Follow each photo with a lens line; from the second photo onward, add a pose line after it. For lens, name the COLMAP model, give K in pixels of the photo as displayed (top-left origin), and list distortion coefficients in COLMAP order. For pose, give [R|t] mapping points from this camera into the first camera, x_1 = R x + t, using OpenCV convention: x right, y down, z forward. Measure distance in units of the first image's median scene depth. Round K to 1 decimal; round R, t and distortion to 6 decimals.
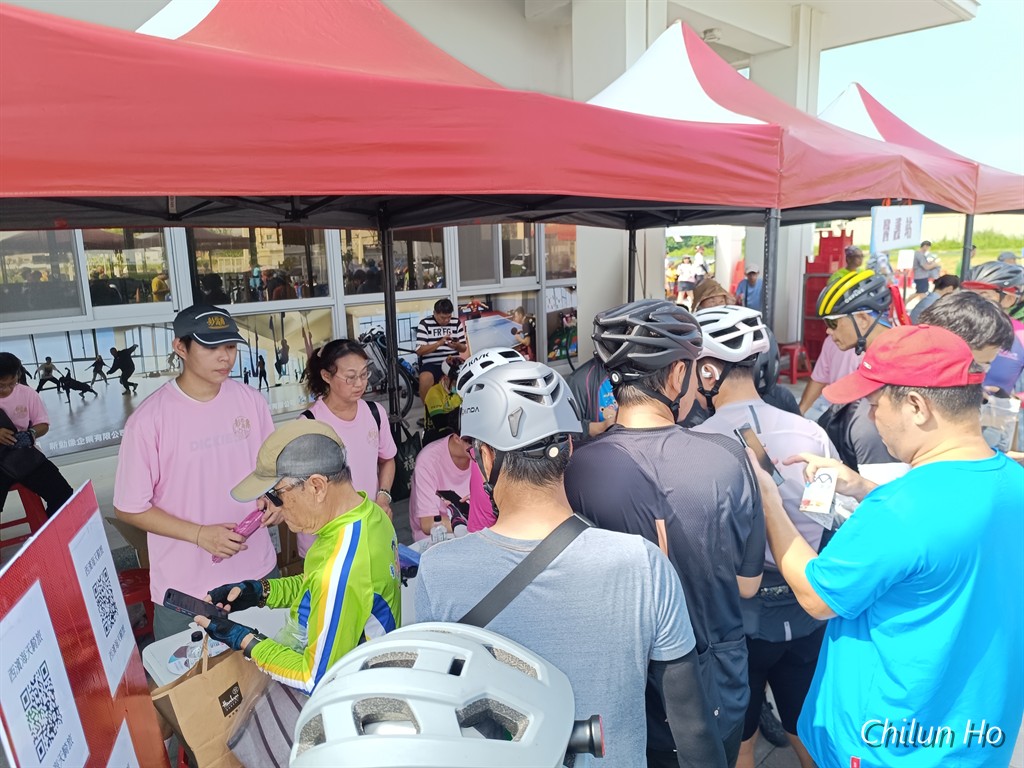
lens RADIAL K [[697.3, 0, 511.4], [0, 697.3, 362.8], [0, 0, 1]] dist [0.004774, 0.002857]
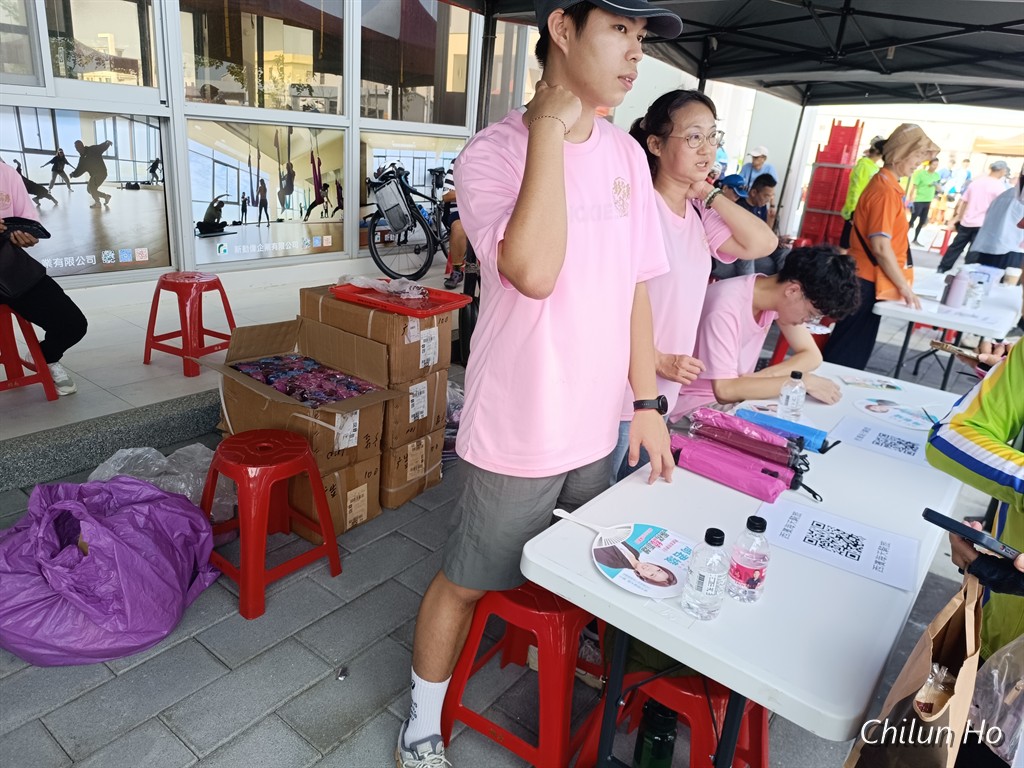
lens RADIAL K [[697.3, 0, 511.4], [0, 697.3, 362.8], [0, 0, 1]] dist [0.004774, 0.002857]
pose [[0.985151, 0.058089, 0.161563, -0.216399], [-0.082742, 0.985169, 0.150319, 0.056674], [-0.150436, -0.161455, 0.975347, 0.170758]]
